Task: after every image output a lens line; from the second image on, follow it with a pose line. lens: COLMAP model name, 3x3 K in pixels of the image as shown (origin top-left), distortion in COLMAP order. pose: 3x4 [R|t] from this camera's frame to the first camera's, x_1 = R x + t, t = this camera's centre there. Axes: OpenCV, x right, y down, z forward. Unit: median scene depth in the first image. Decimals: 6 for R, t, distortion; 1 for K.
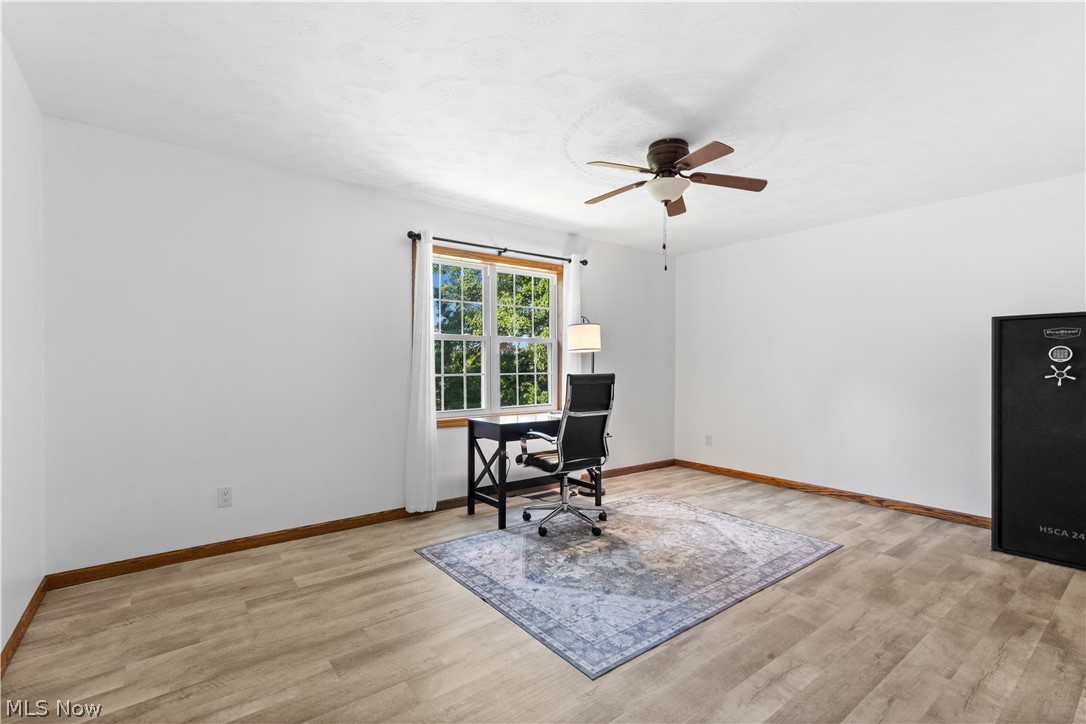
lens RADIAL K [[490.8, 0, 542.2], [0, 490.8, 363.8], [0, 0, 1]] dist [0.004990, 0.000078]
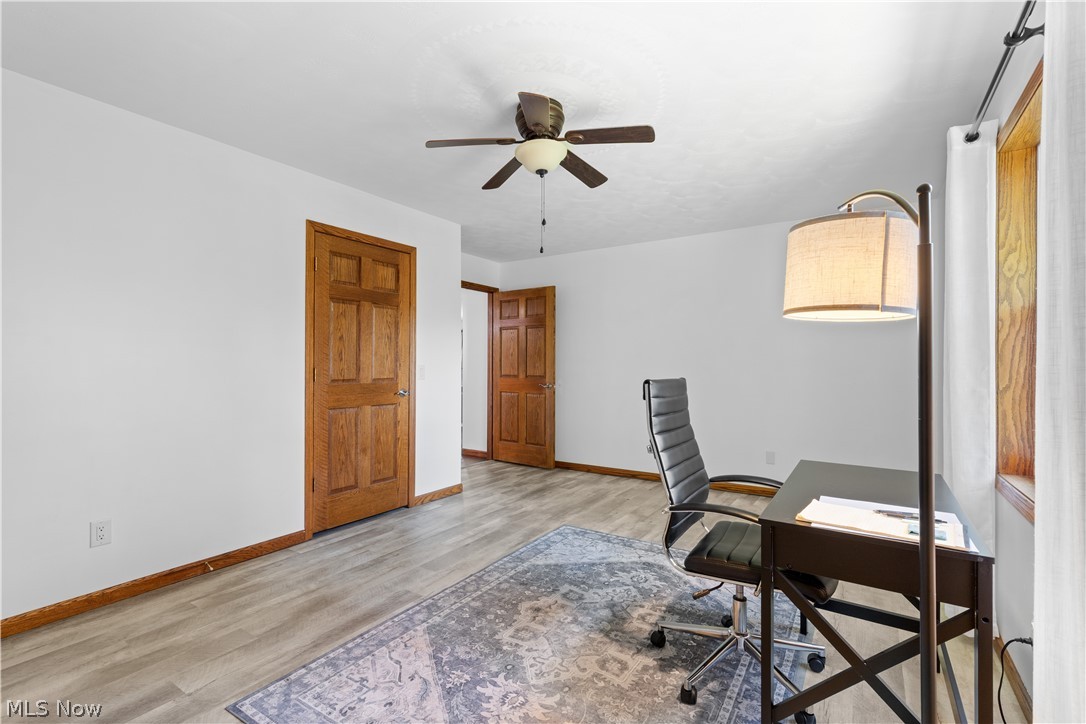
lens RADIAL K [[490.8, 0, 543.4], [0, 490.8, 362.6], [0, 0, 1]] dist [0.004990, 0.000078]
pose [[-0.945991, -0.008696, -0.324077, 0.538871], [-0.006336, 0.999945, -0.008335, 0.006643], [0.324132, -0.005832, -0.945994, 1.856497]]
